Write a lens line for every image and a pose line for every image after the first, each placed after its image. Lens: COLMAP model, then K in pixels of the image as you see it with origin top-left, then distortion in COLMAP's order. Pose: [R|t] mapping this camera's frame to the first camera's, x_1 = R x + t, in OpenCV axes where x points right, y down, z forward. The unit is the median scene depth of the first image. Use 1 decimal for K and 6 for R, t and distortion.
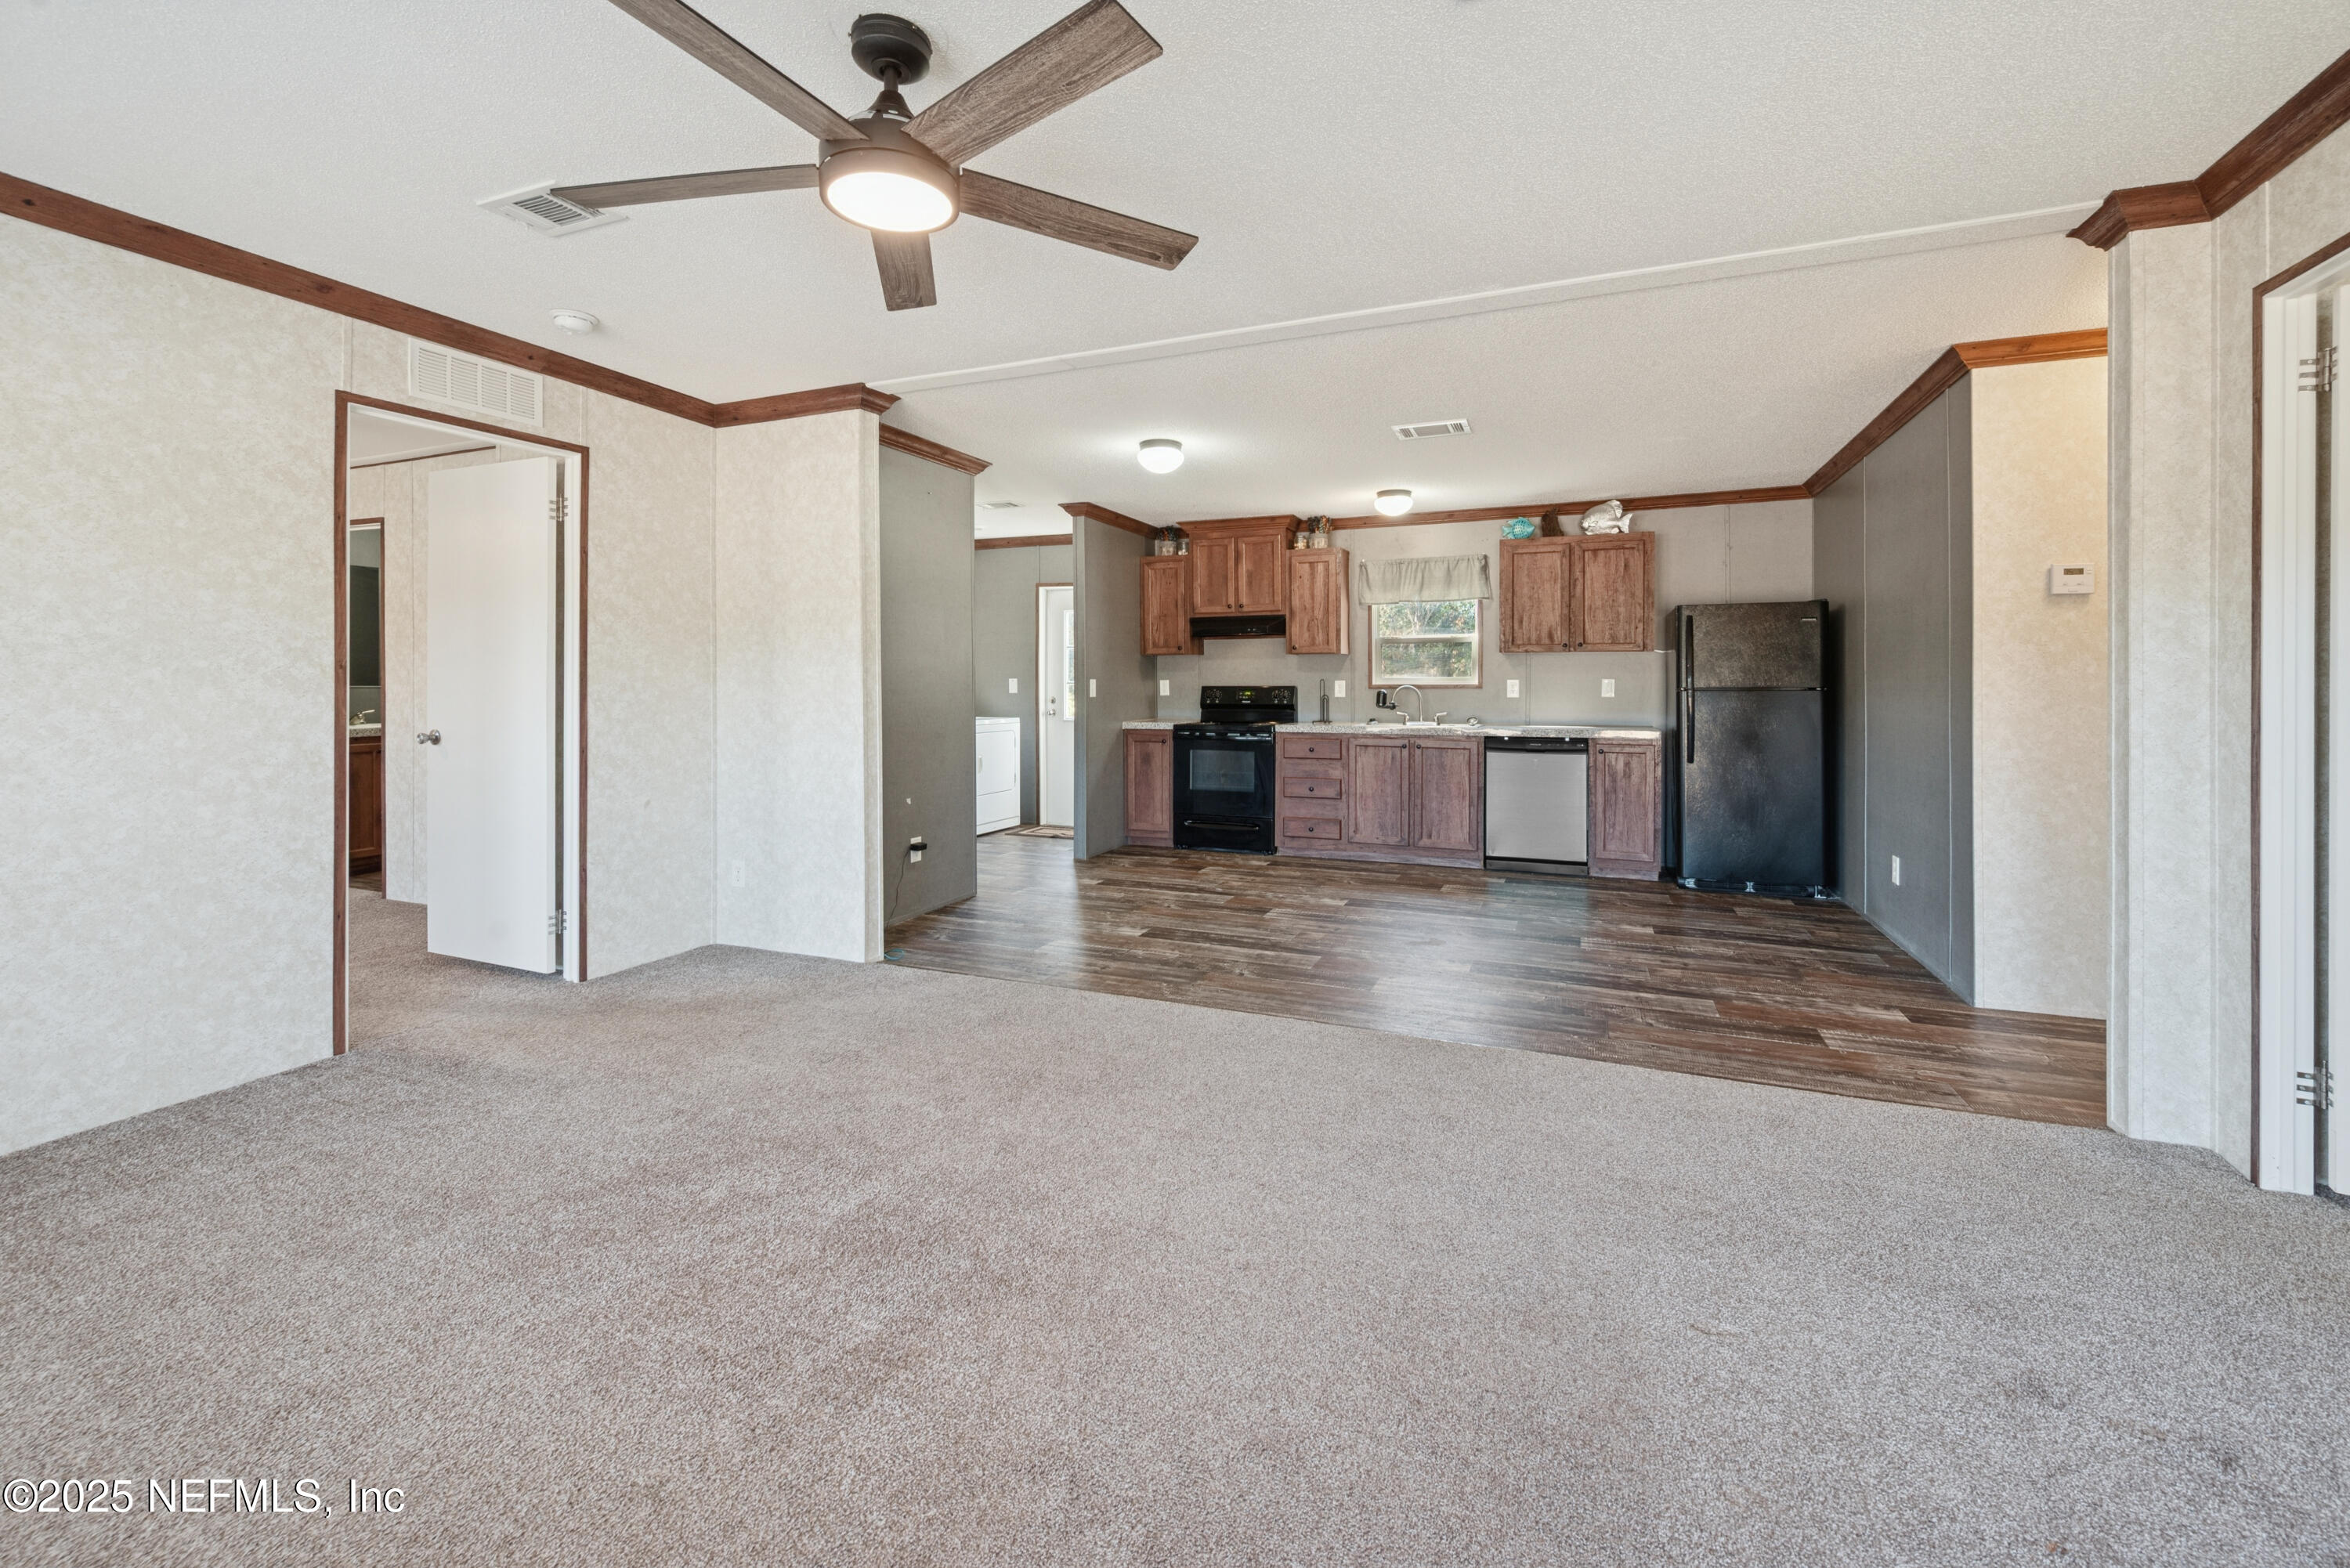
lens RADIAL K [[955.0, 0, 1186.0], [0, 955.0, 691.3], [0, 0, 1]] dist [-0.013773, 0.000131]
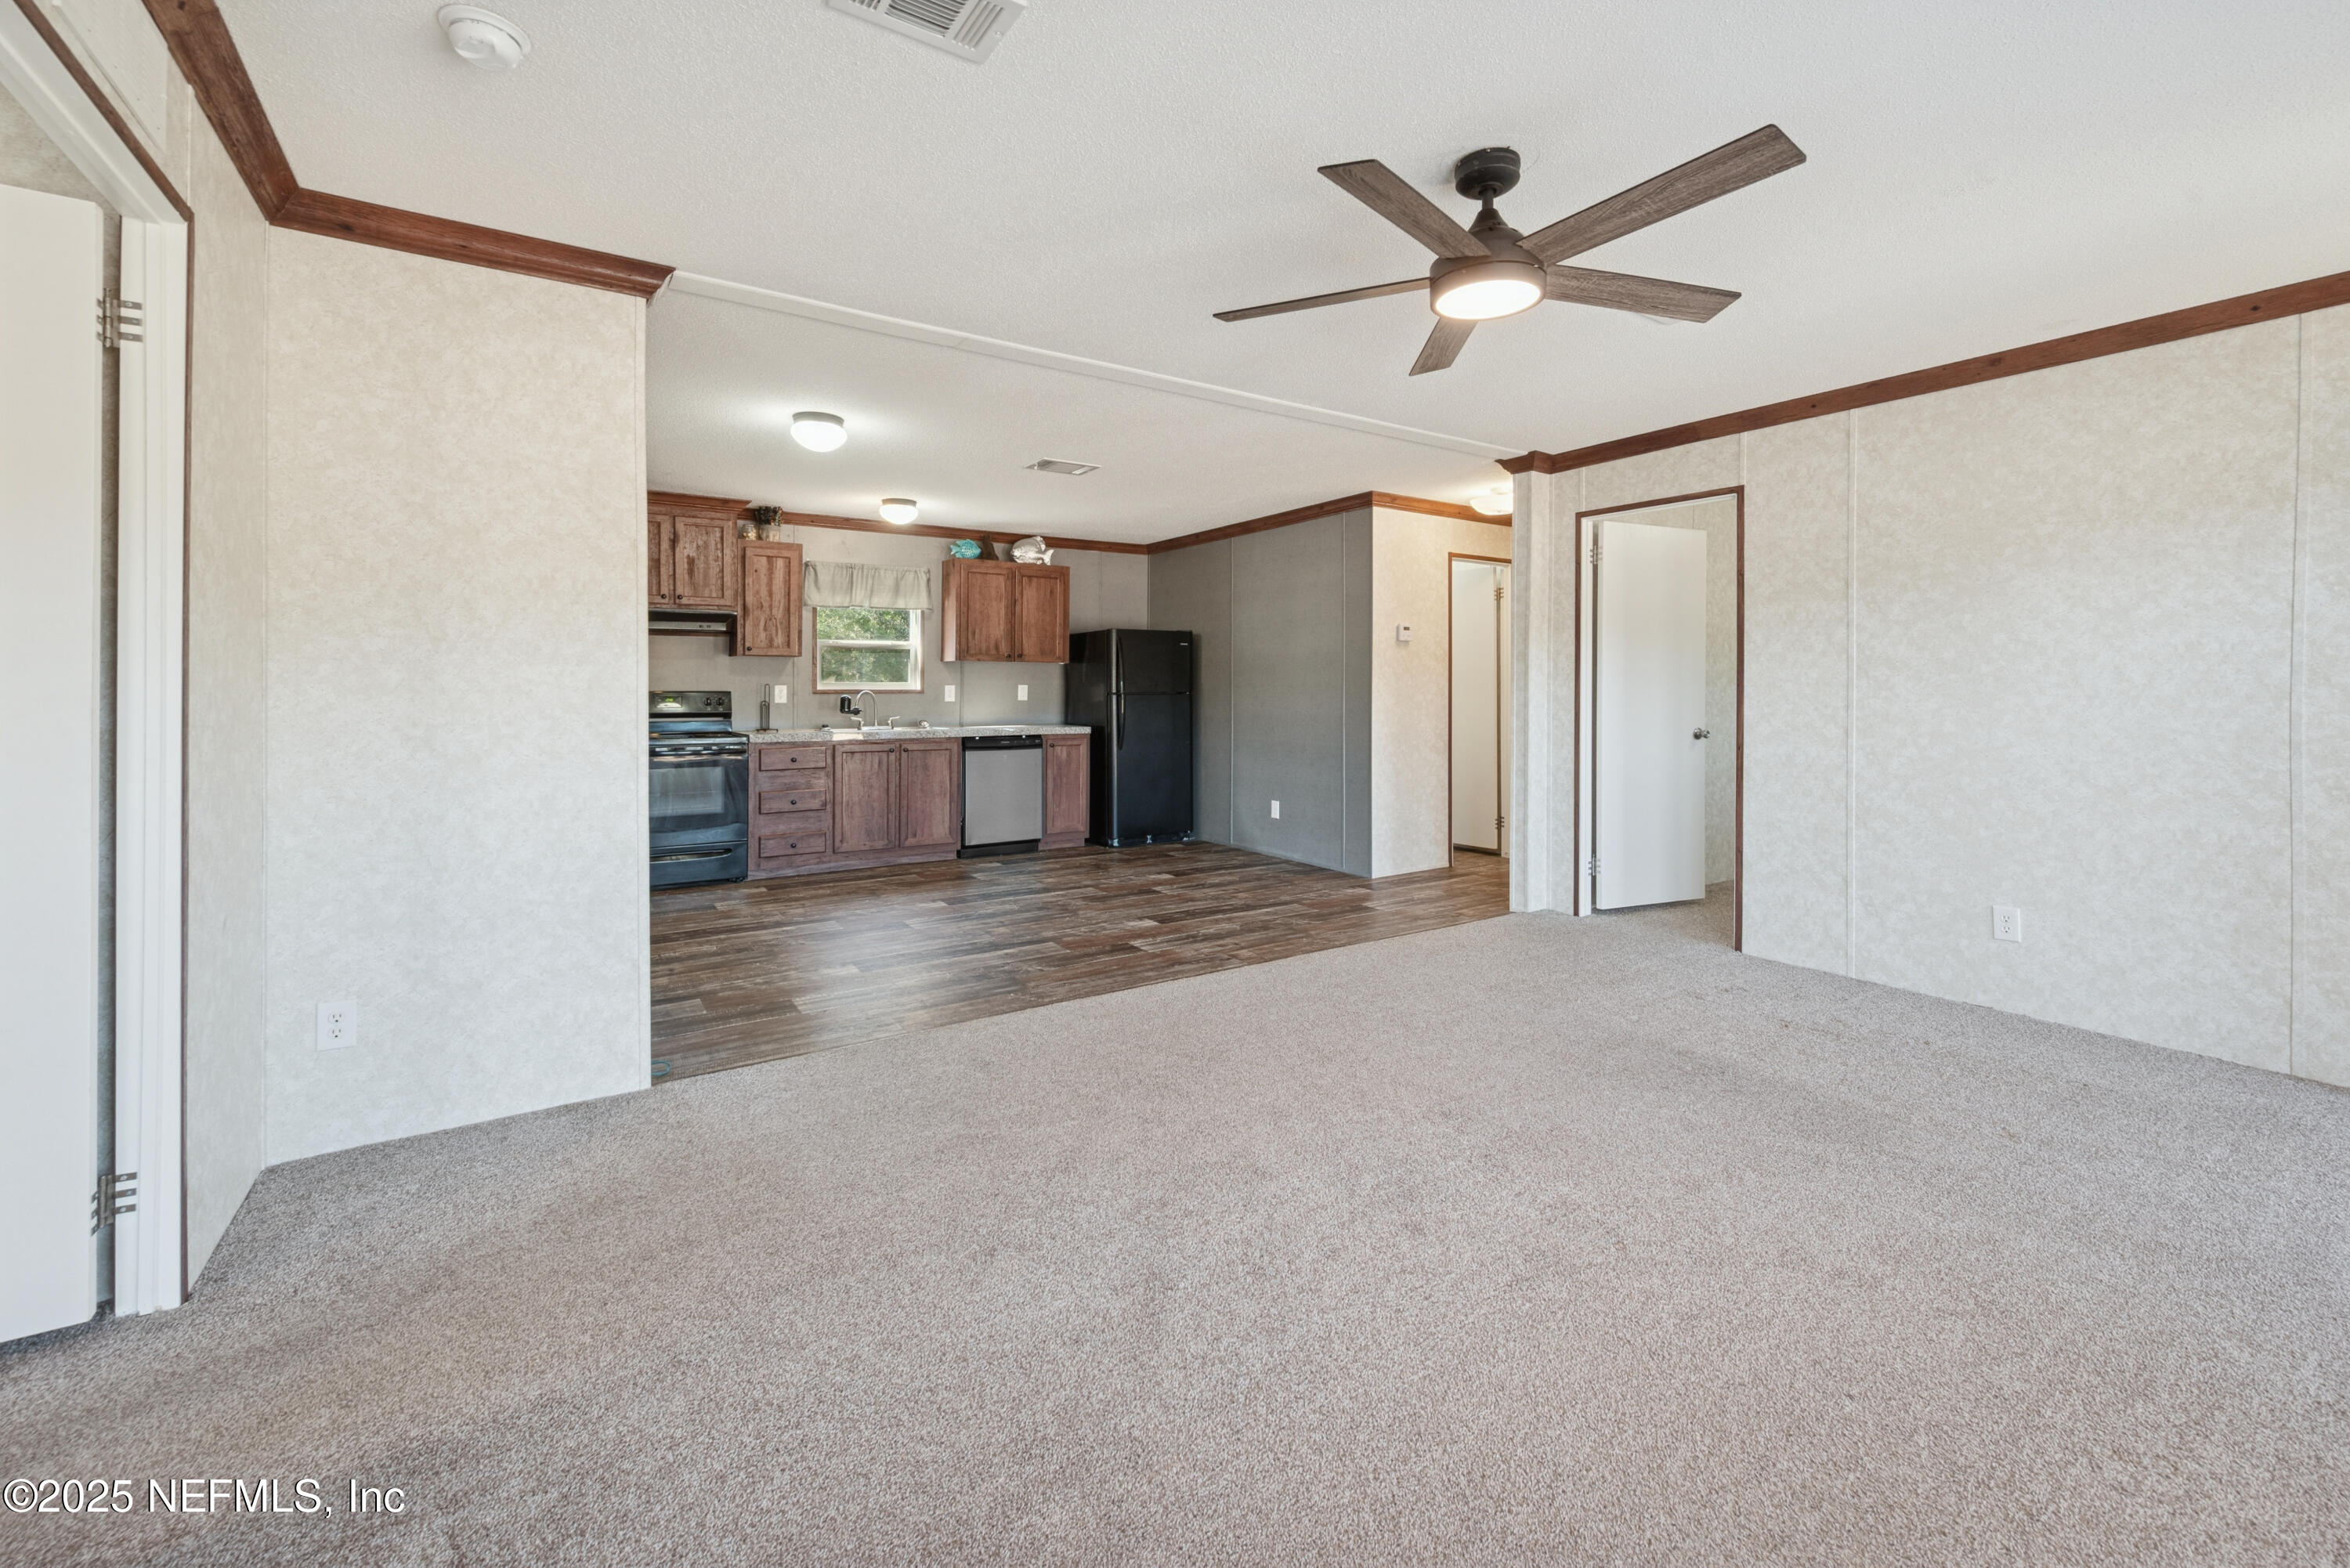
lens RADIAL K [[962.0, 0, 1164.6], [0, 962.0, 702.1], [0, 0, 1]] dist [0.012453, 0.000150]
pose [[0.564944, -0.011134, 0.825054, -0.430893], [0.004983, 0.999937, 0.010083, -0.002823], [-0.825114, -0.001585, 0.564964, 0.170163]]
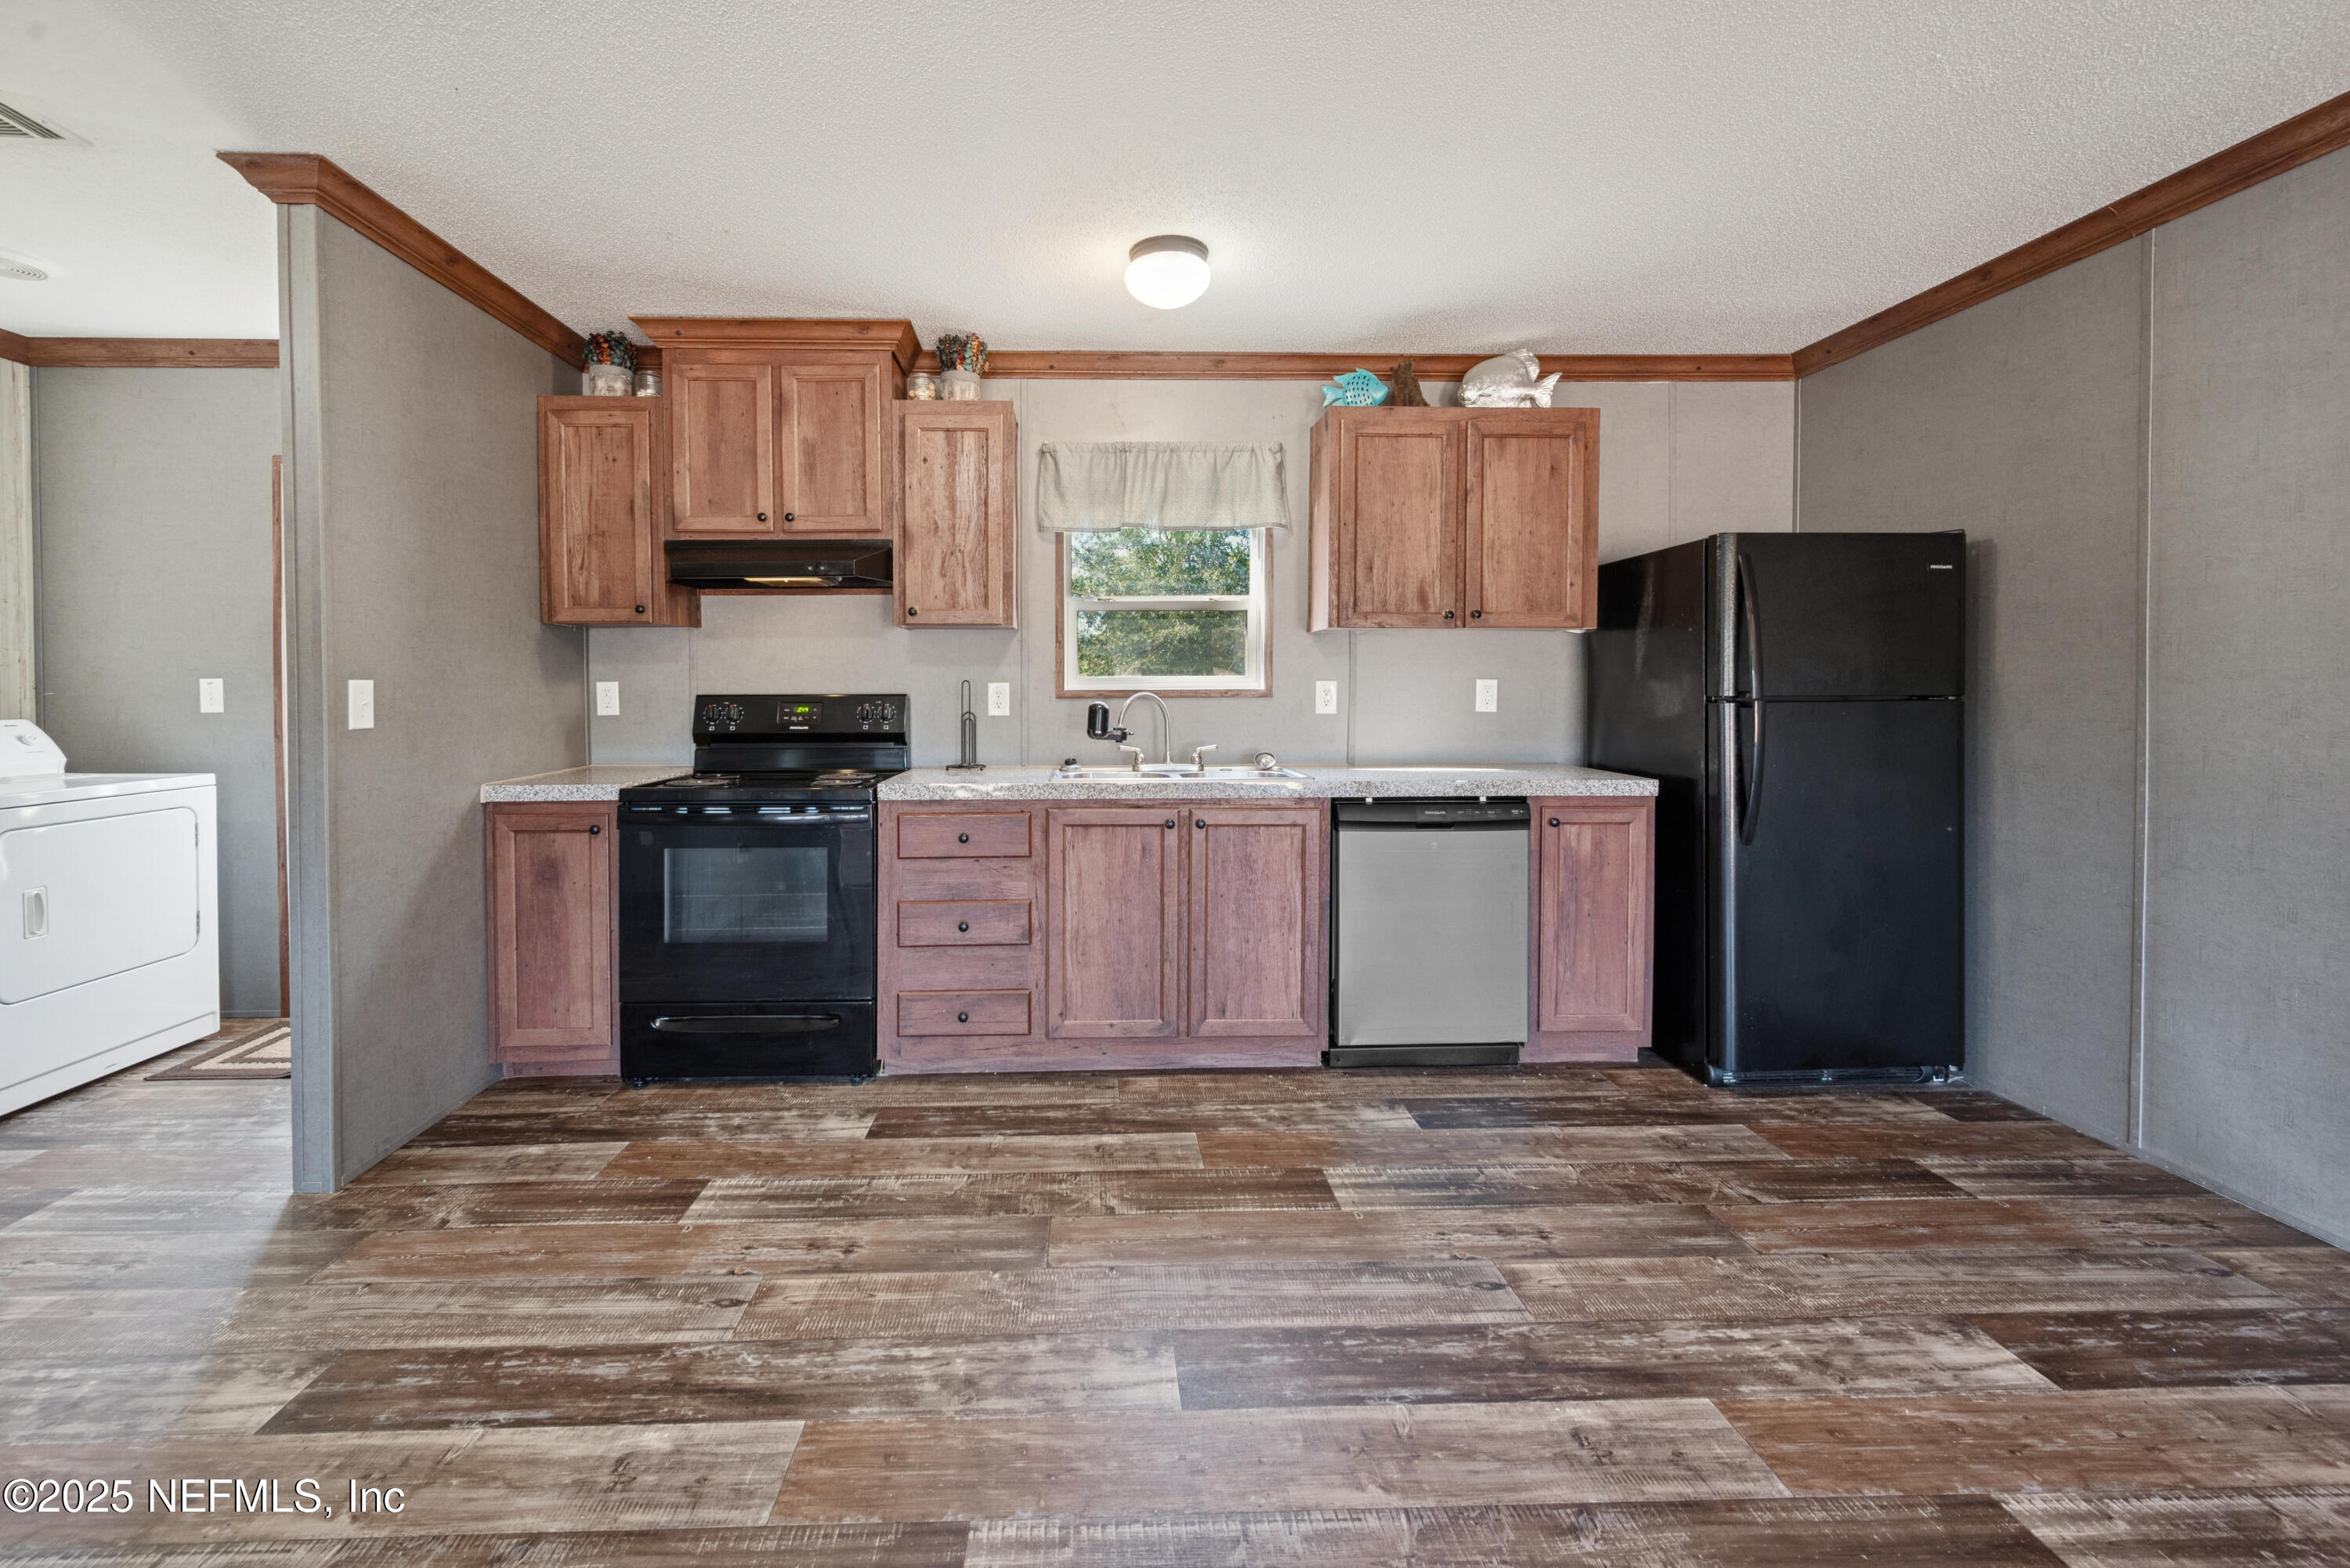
lens RADIAL K [[958.4, 0, 1114.6], [0, 958.4, 693.0], [0, 0, 1]] dist [-0.000572, 0.000863]
pose [[0.912536, -0.004936, 0.408967, 0.013159], [0.005065, 0.999987, 0.000768, -0.006330], [-0.408965, 0.001370, 0.912549, 0.555505]]
